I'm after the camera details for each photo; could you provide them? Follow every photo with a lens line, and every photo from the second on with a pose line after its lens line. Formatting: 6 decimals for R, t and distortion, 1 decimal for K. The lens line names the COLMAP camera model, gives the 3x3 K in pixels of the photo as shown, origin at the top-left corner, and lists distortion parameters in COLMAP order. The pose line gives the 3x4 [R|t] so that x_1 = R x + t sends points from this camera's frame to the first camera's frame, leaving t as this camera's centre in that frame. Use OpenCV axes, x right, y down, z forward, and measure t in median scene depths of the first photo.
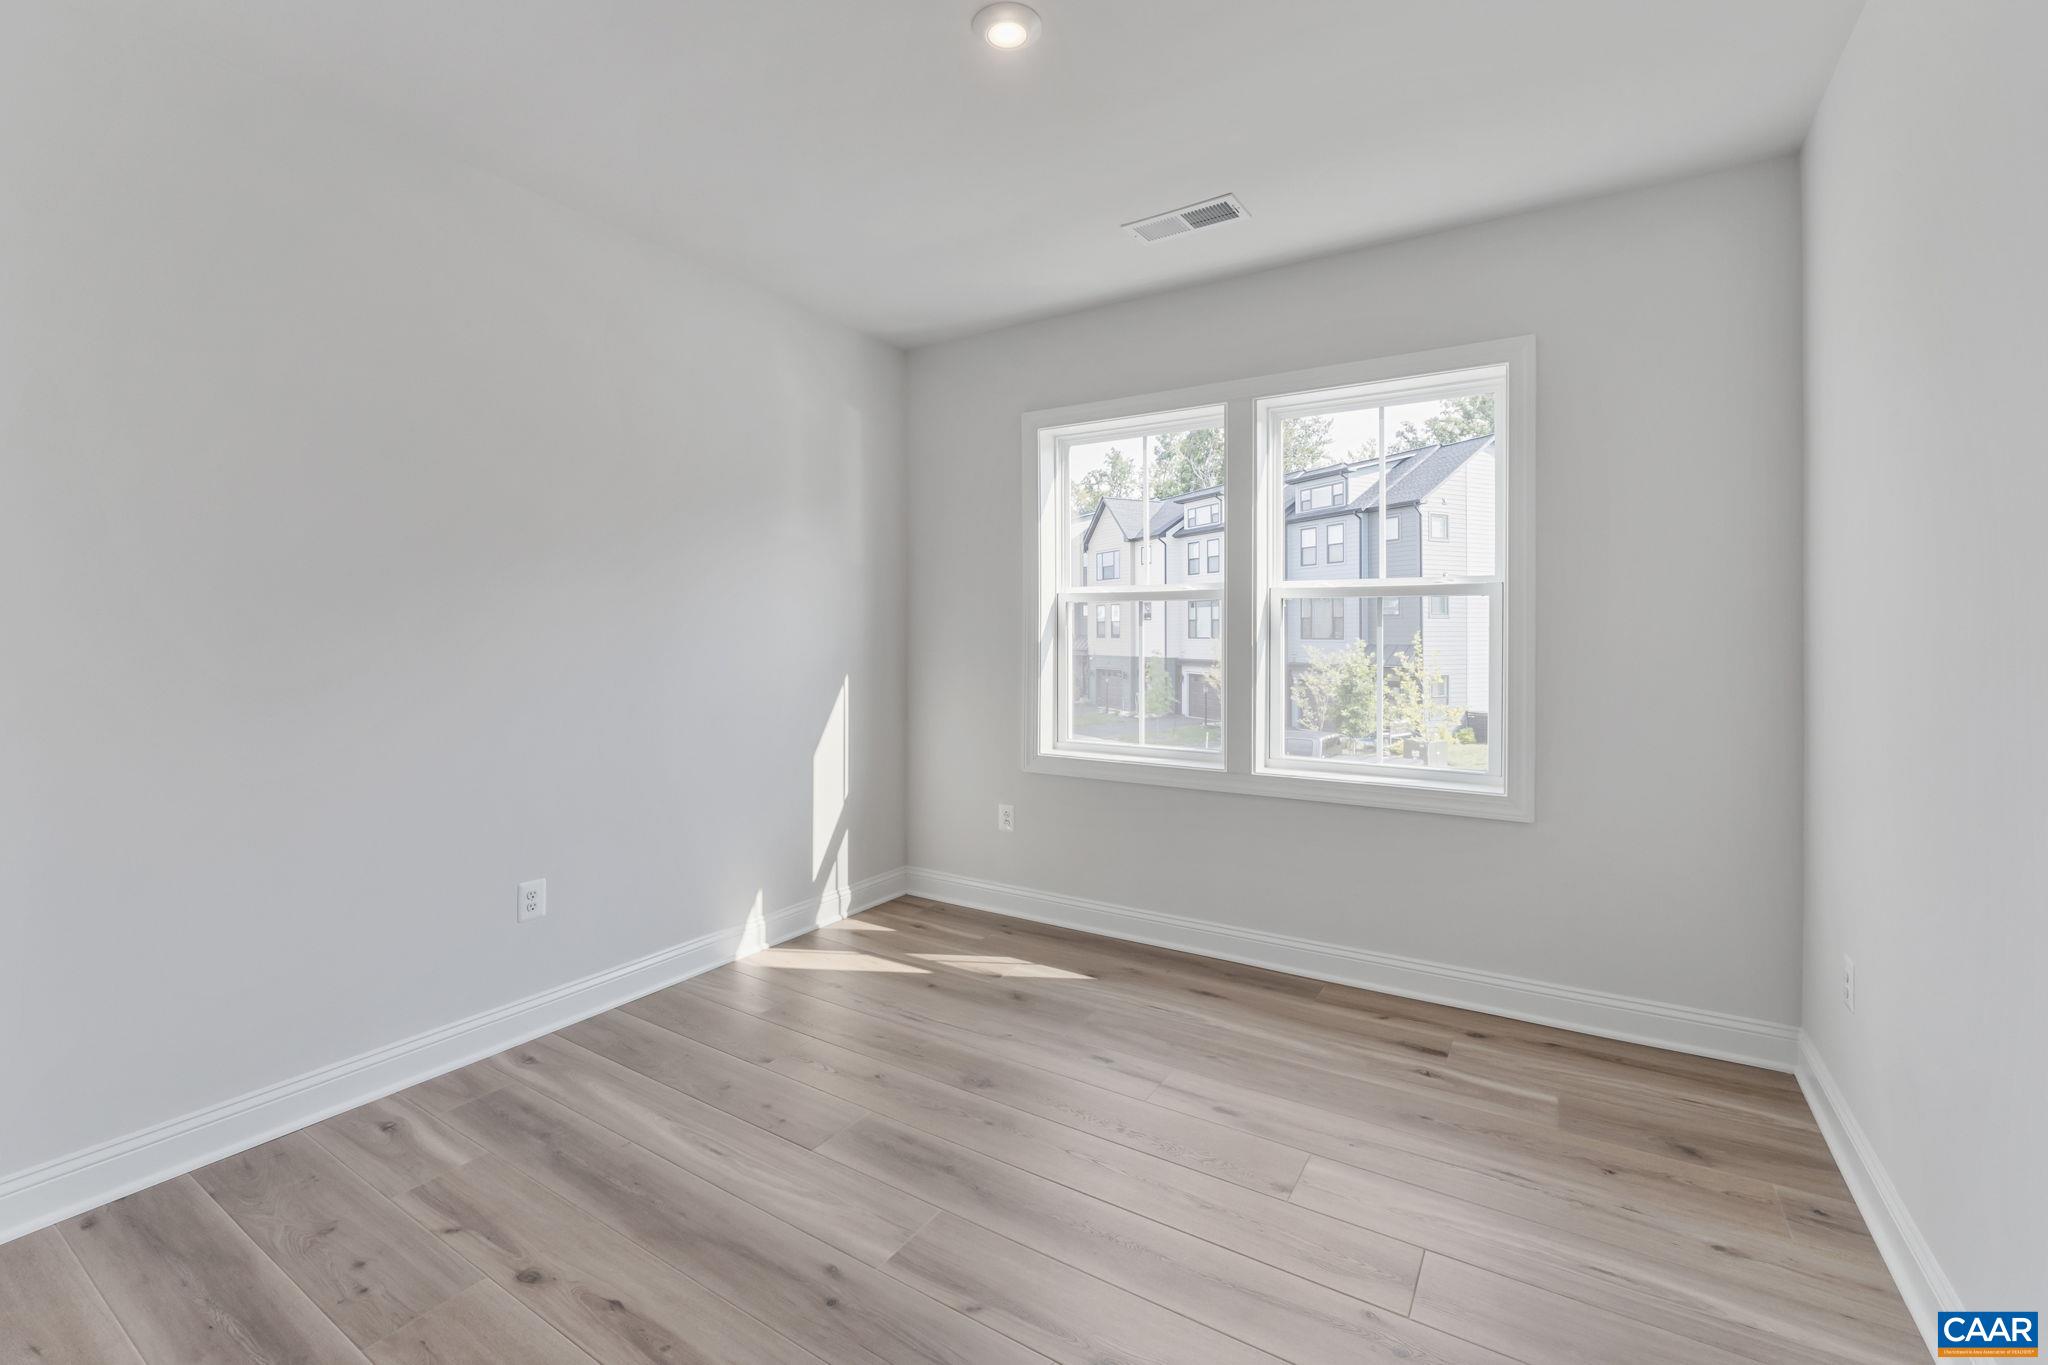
lens RADIAL K [[857.6, 0, 965.2], [0, 857.6, 629.8], [0, 0, 1]] dist [0.002883, -0.000239]
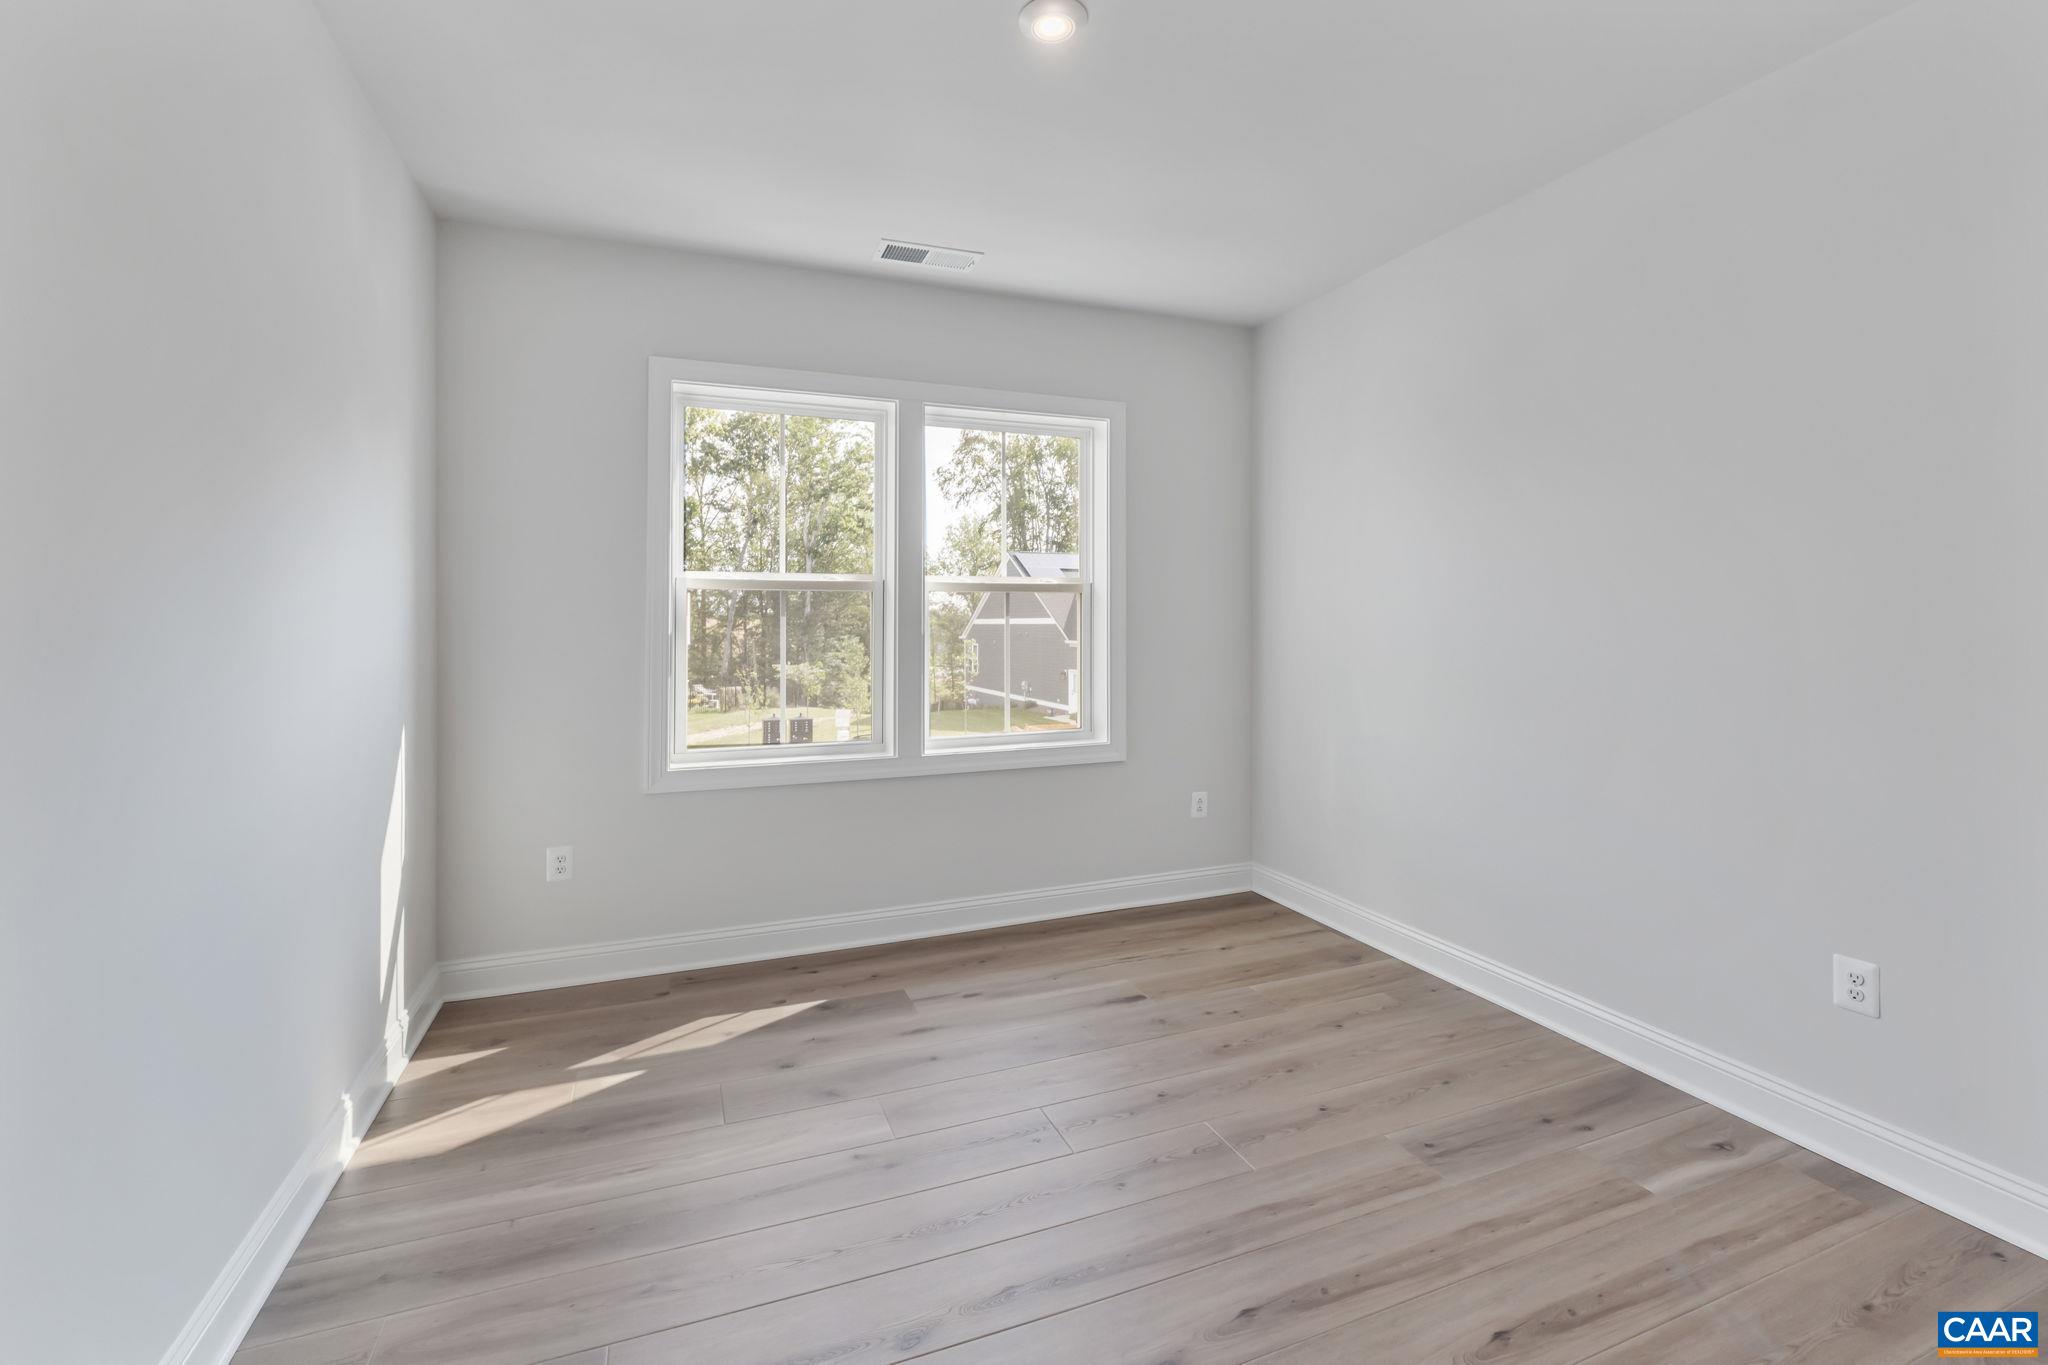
lens RADIAL K [[857.6, 0, 983.4], [0, 857.6, 616.9], [0, 0, 1]] dist [0.002883, -0.000239]
pose [[0.598138, 0.000022, 0.801393, -0.472510], [0.002598, 0.999995, -0.001966, -0.001495], [-0.801389, 0.003258, 0.598135, 0.303913]]
